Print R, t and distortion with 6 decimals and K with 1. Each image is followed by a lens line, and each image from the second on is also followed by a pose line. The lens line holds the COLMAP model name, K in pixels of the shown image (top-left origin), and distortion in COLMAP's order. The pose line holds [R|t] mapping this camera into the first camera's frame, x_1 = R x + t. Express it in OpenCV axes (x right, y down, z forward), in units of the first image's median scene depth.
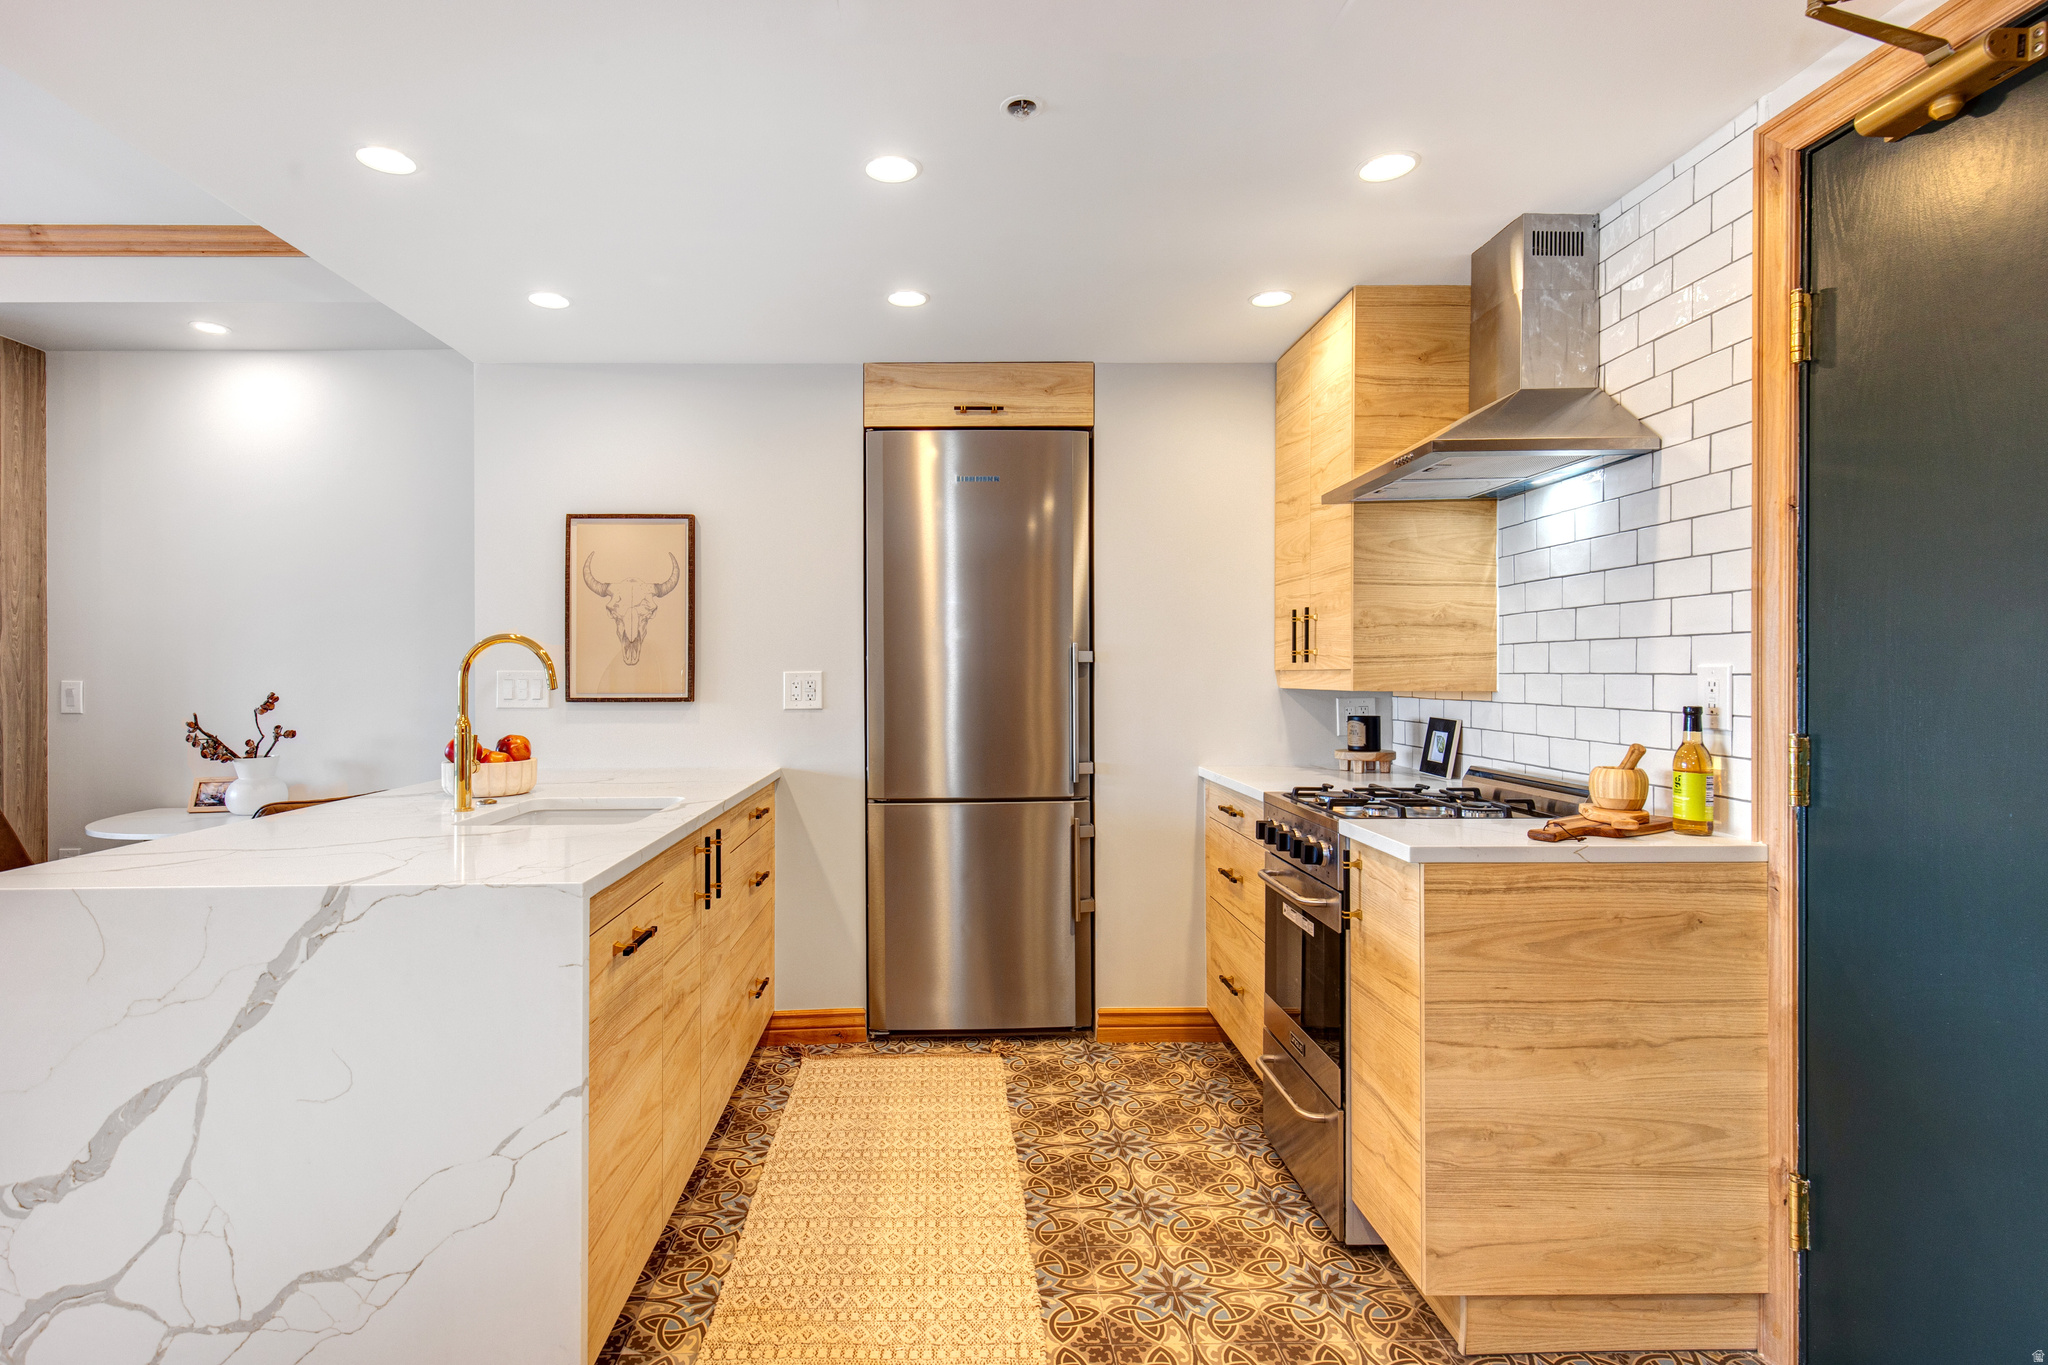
lens RADIAL K [[959.2, 0, 968.7], [0, 959.2, 679.7], [0, 0, 1]] dist [0.006668, -0.002182]
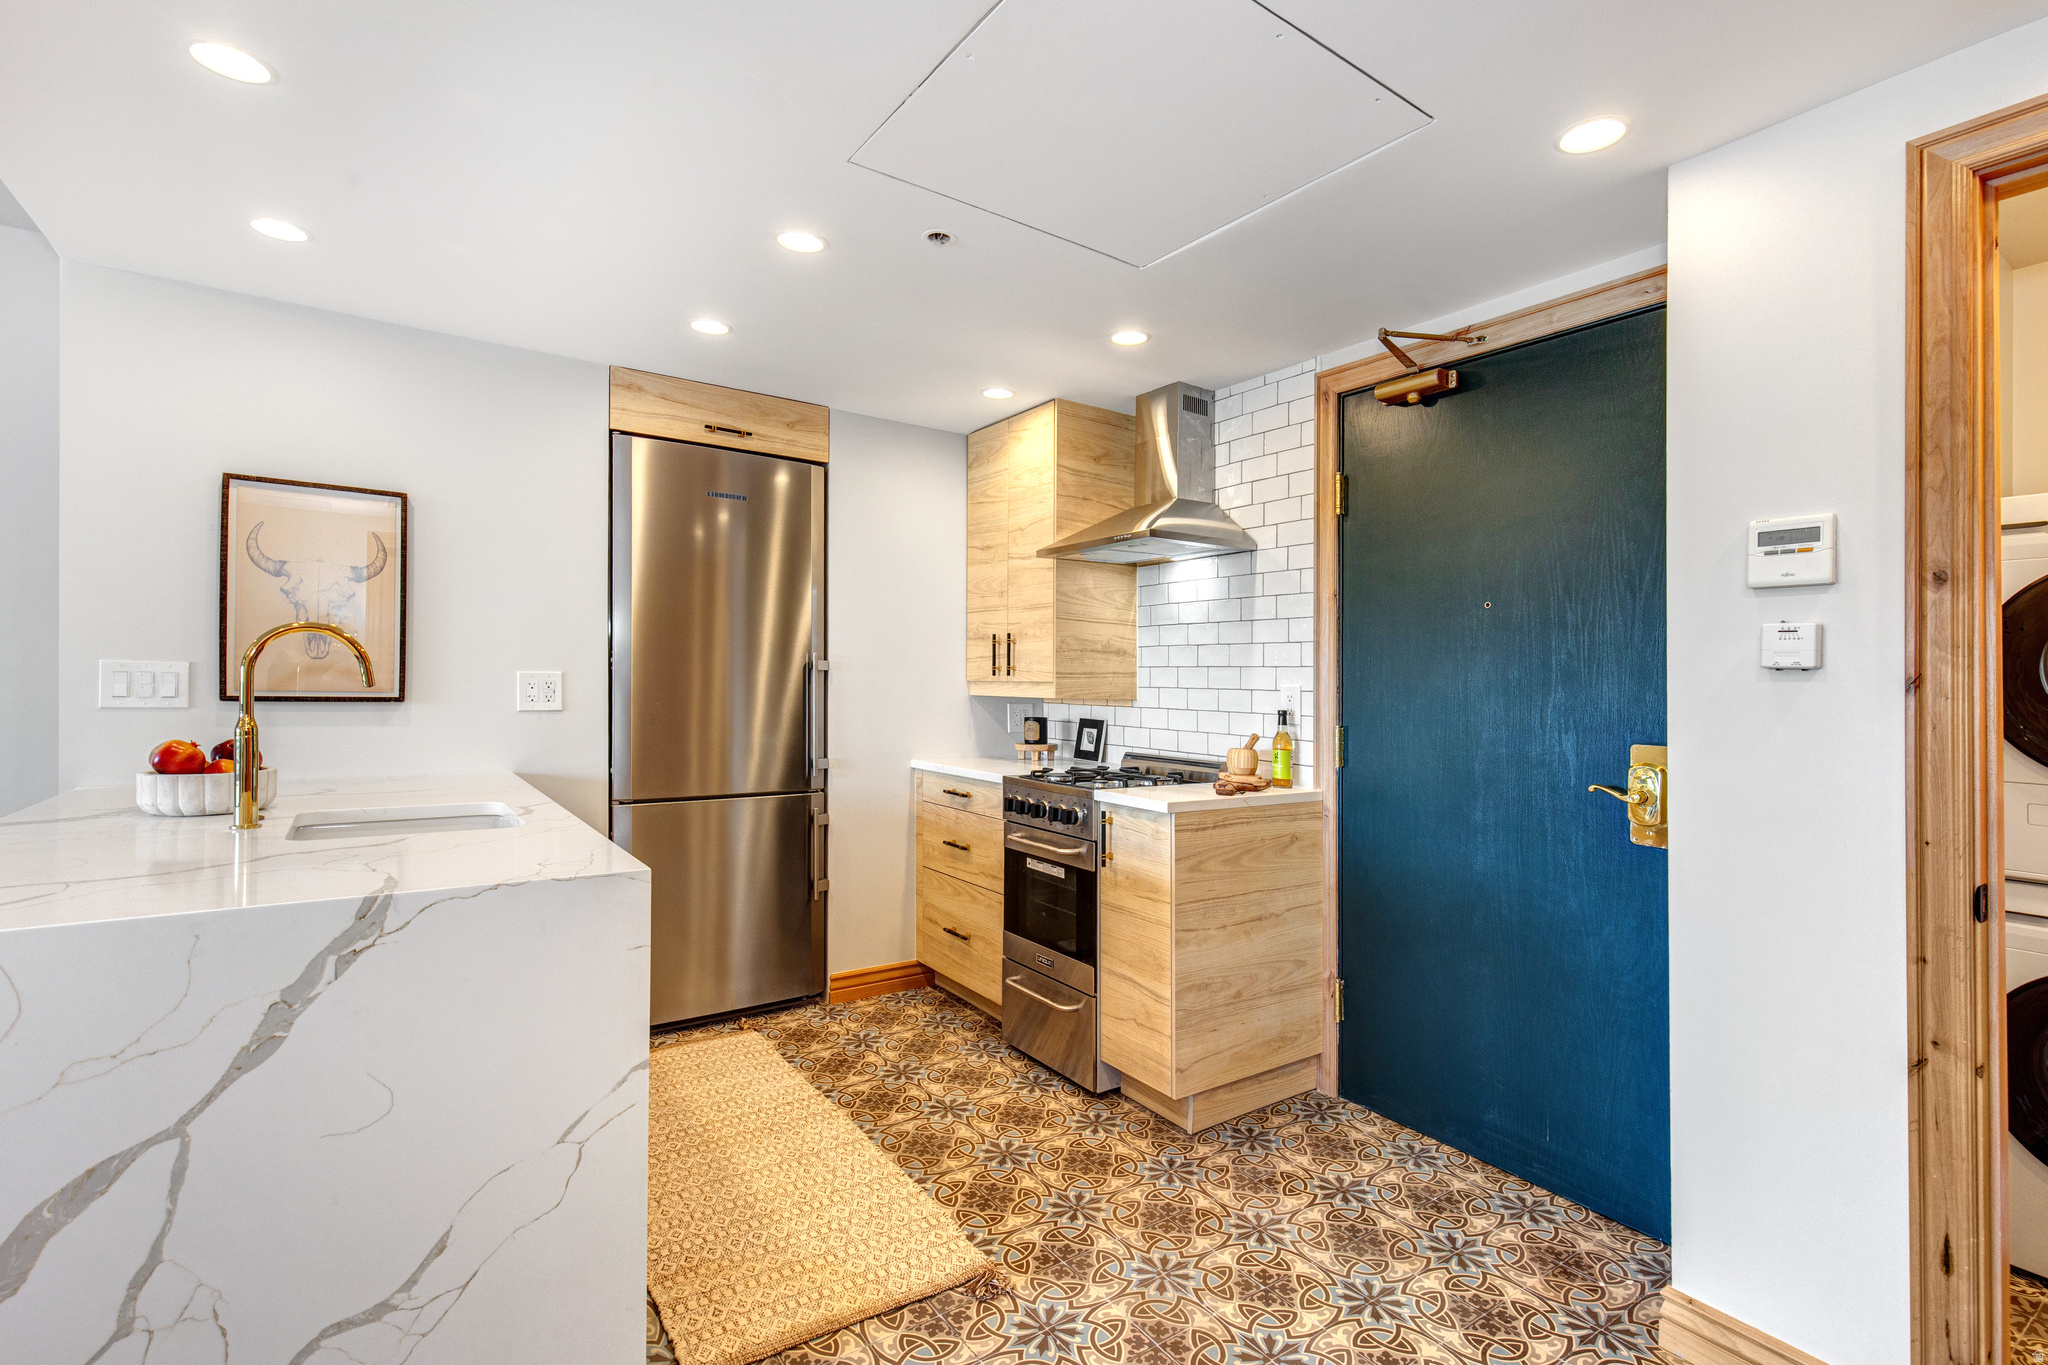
lens RADIAL K [[959.2, 0, 1004.0], [0, 959.2, 668.9], [0, 0, 1]] dist [0.006668, -0.002182]
pose [[0.827907, 0.028542, 0.560138, -0.498080], [-0.018848, 0.999556, -0.023074, 0.003601], [-0.560548, 0.008546, 0.828078, -0.084079]]
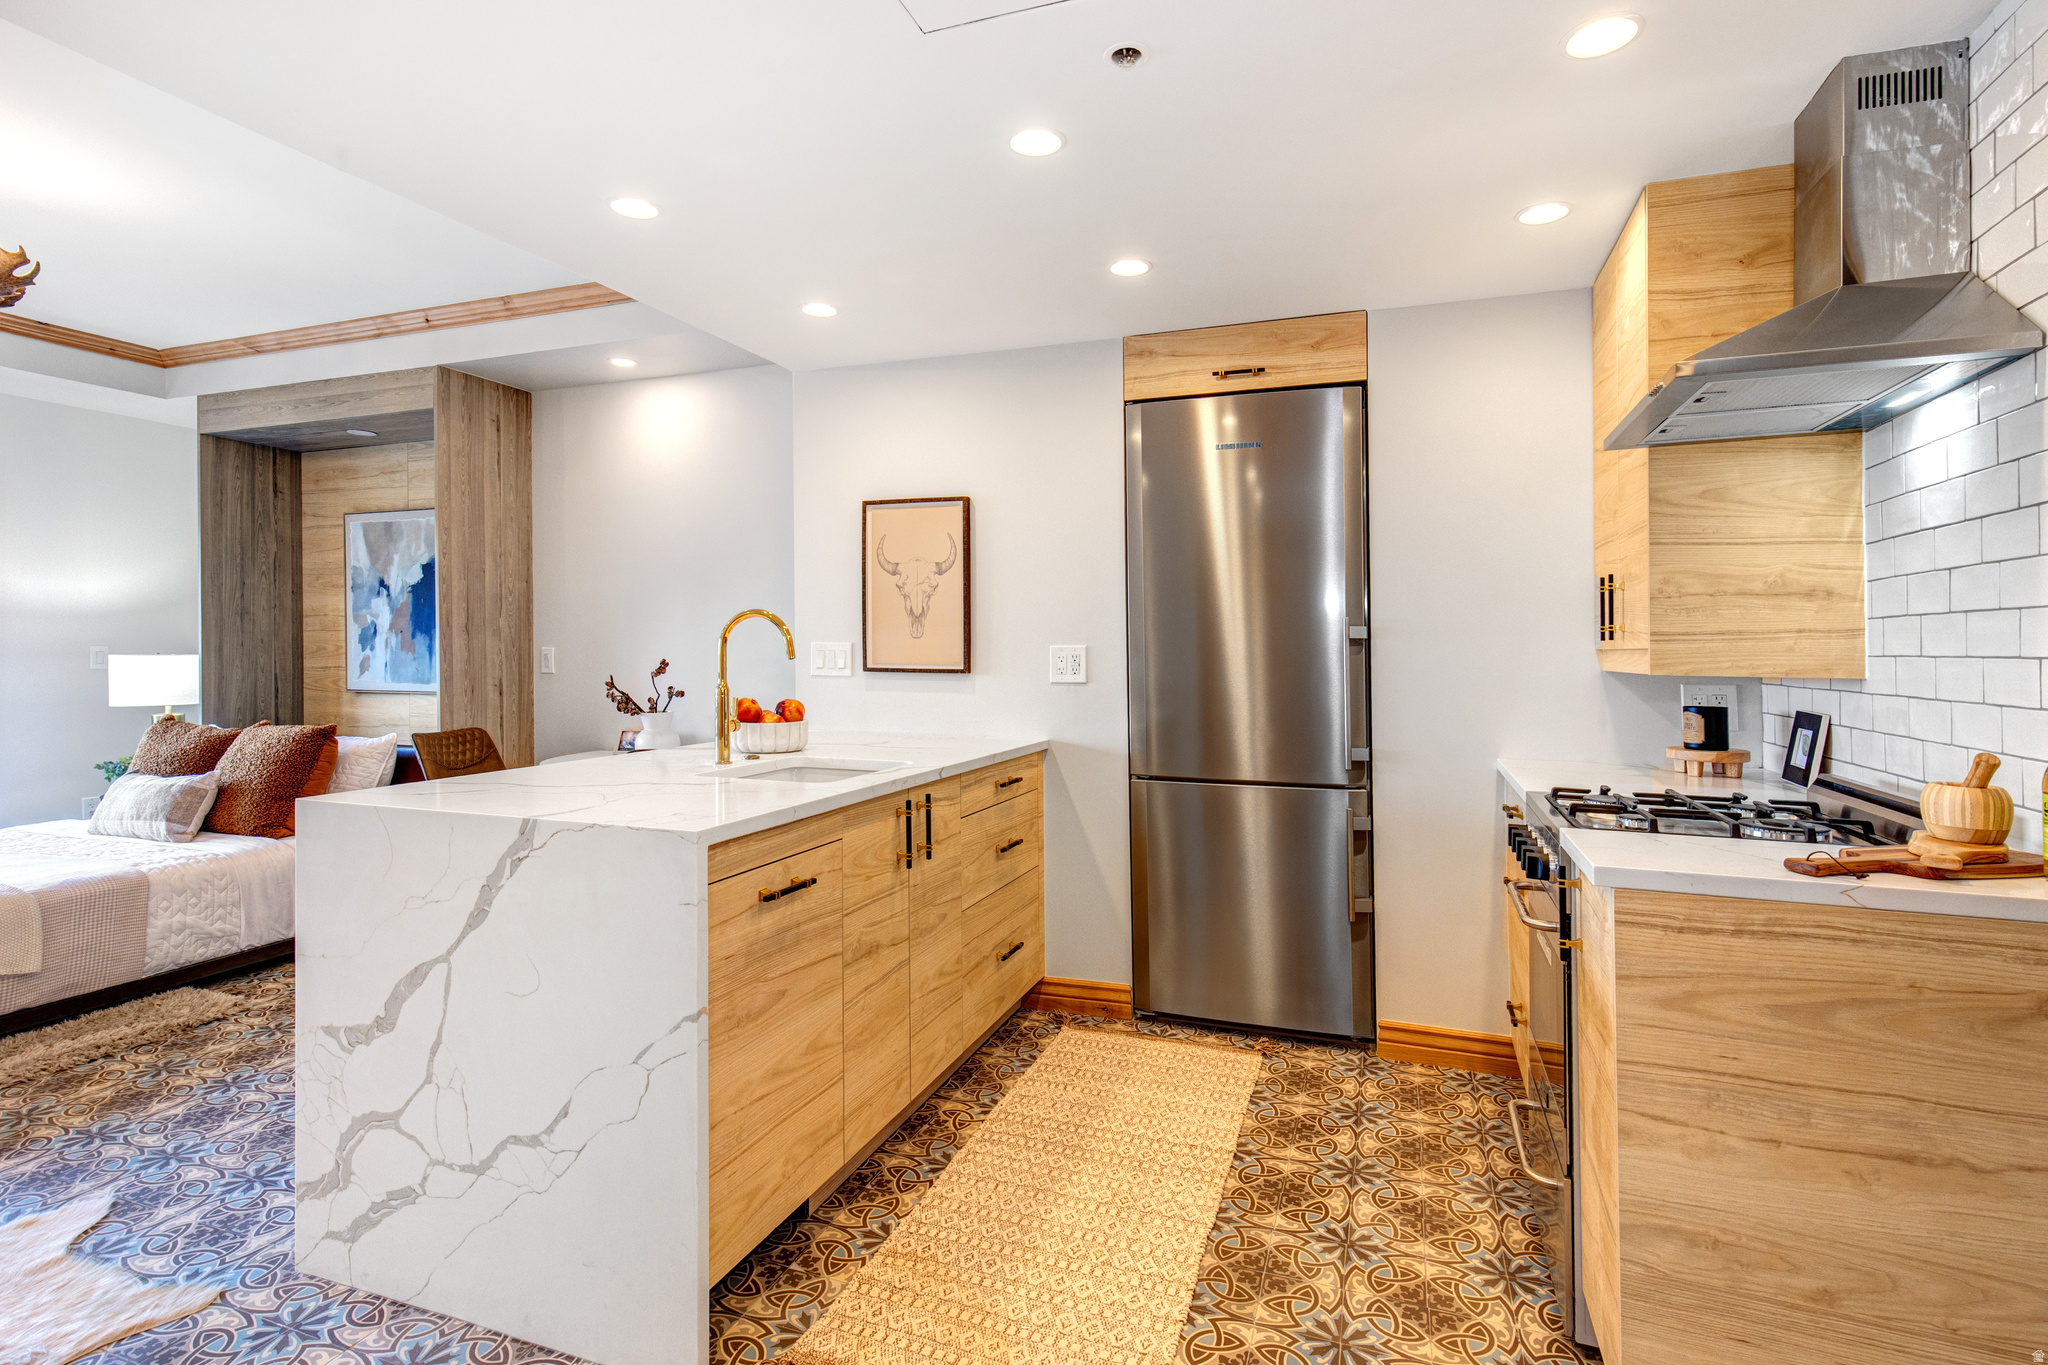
lens RADIAL K [[959.2, 0, 1053.3], [0, 959.2, 650.0], [0, 0, 1]] dist [0.006668, -0.002182]
pose [[0.938813, 0.010423, -0.344270, 0.249653], [-0.012232, 0.999920, -0.003084, -0.000858], [0.344211, 0.007106, 0.938865, 0.062473]]
